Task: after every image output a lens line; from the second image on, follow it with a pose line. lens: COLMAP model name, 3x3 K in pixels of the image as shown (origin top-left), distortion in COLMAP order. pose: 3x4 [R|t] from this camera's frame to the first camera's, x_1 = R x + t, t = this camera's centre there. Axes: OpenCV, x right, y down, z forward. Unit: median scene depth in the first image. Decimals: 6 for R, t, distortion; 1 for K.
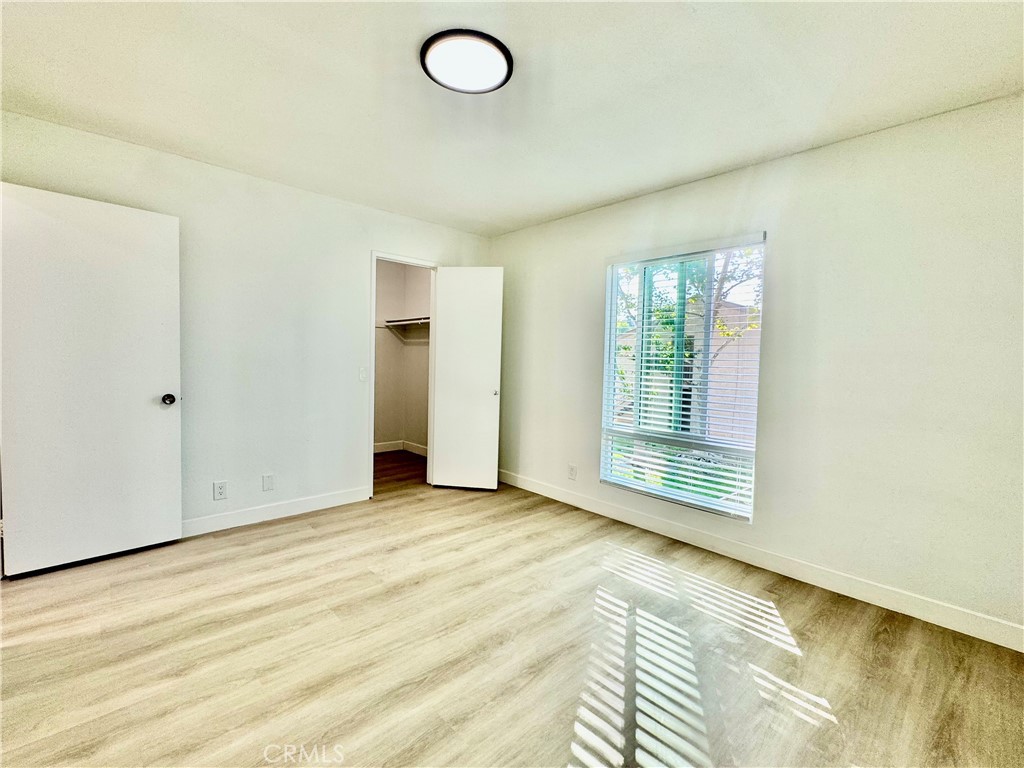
lens RADIAL K [[456.1, 0, 508.4], [0, 456.1, 382.1], [0, 0, 1]] dist [-0.002616, 0.001132]
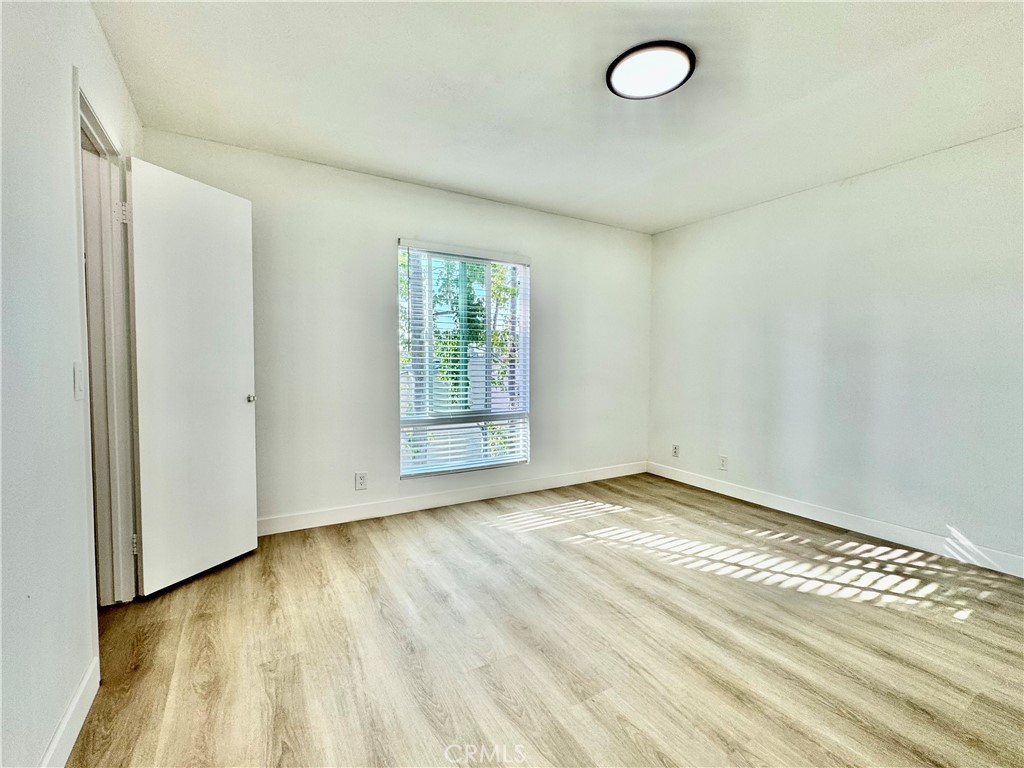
lens RADIAL K [[456.1, 0, 509.9], [0, 456.1, 382.7], [0, 0, 1]] dist [-0.002616, 0.001132]
pose [[0.197214, -0.068413, 0.977971, -0.849309], [0.047814, 0.997046, 0.060105, -0.029796], [-0.979194, 0.034907, 0.199903, 0.760851]]
